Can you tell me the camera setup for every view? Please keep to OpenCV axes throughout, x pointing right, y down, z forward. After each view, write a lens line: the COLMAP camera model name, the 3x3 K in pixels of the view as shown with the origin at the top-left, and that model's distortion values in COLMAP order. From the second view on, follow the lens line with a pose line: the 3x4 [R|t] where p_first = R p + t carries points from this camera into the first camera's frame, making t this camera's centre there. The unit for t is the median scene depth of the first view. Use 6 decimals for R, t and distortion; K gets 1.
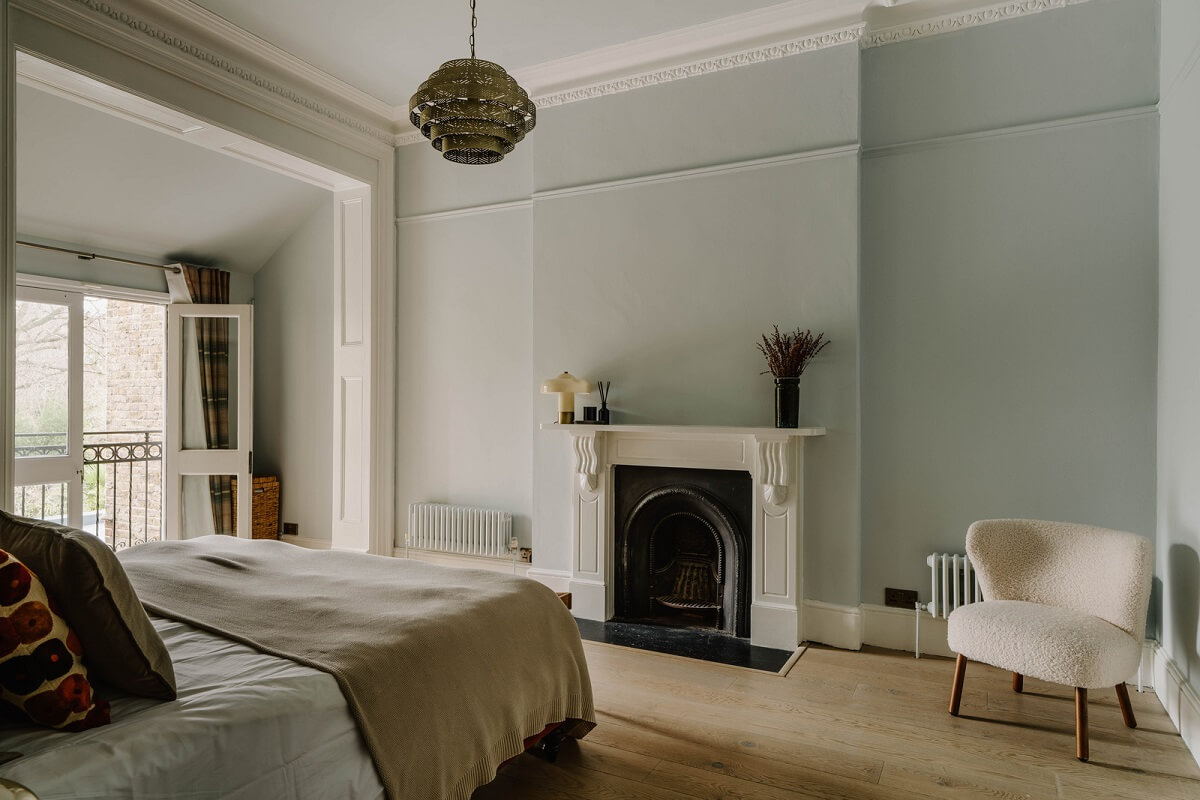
lens RADIAL K [[726.0, 0, 600.0], [0, 726.0, 400.0], [0, 0, 1]] dist [0.001688, -0.000800]
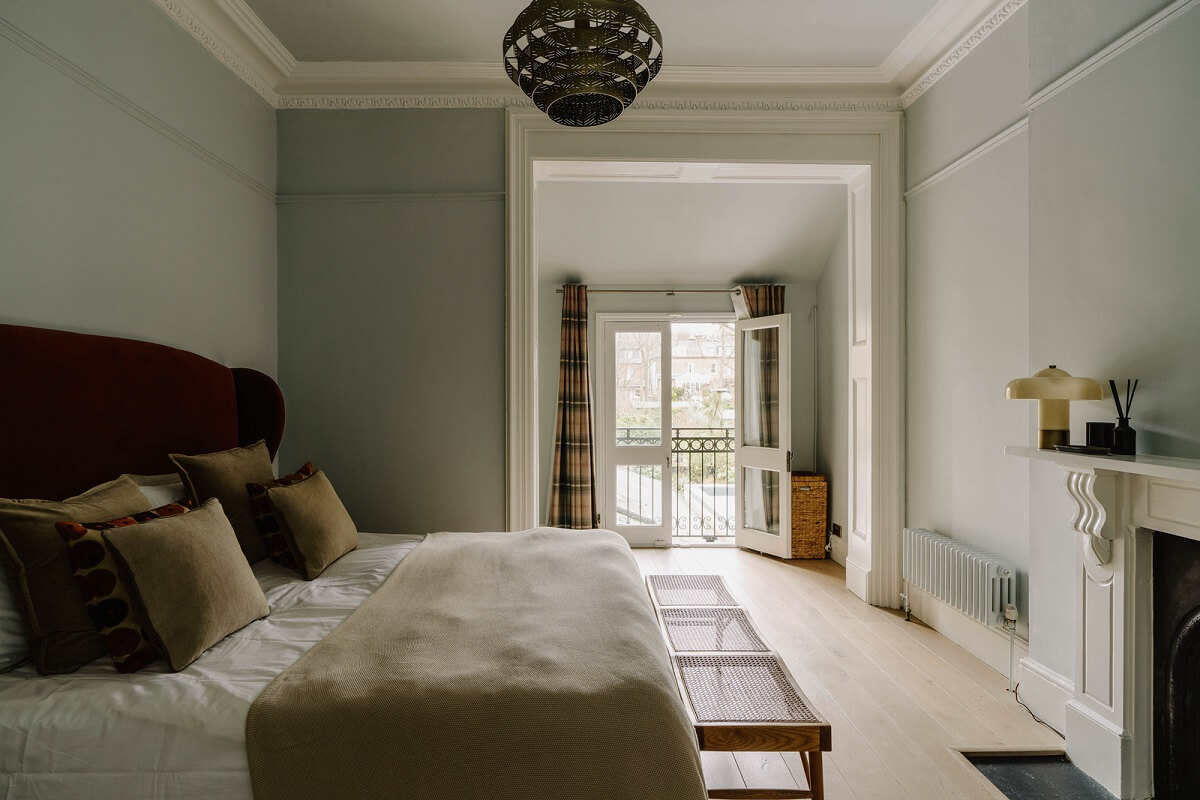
lens RADIAL K [[626.2, 0, 600.0], [0, 626.2, 400.0], [0, 0, 1]] dist [0.000816, 0.001495]
pose [[0.476227, 0.001637, -0.879321, 0.204756], [0.010332, 0.999919, 0.007457, -0.014895], [0.879262, -0.012636, 0.476172, 0.334838]]
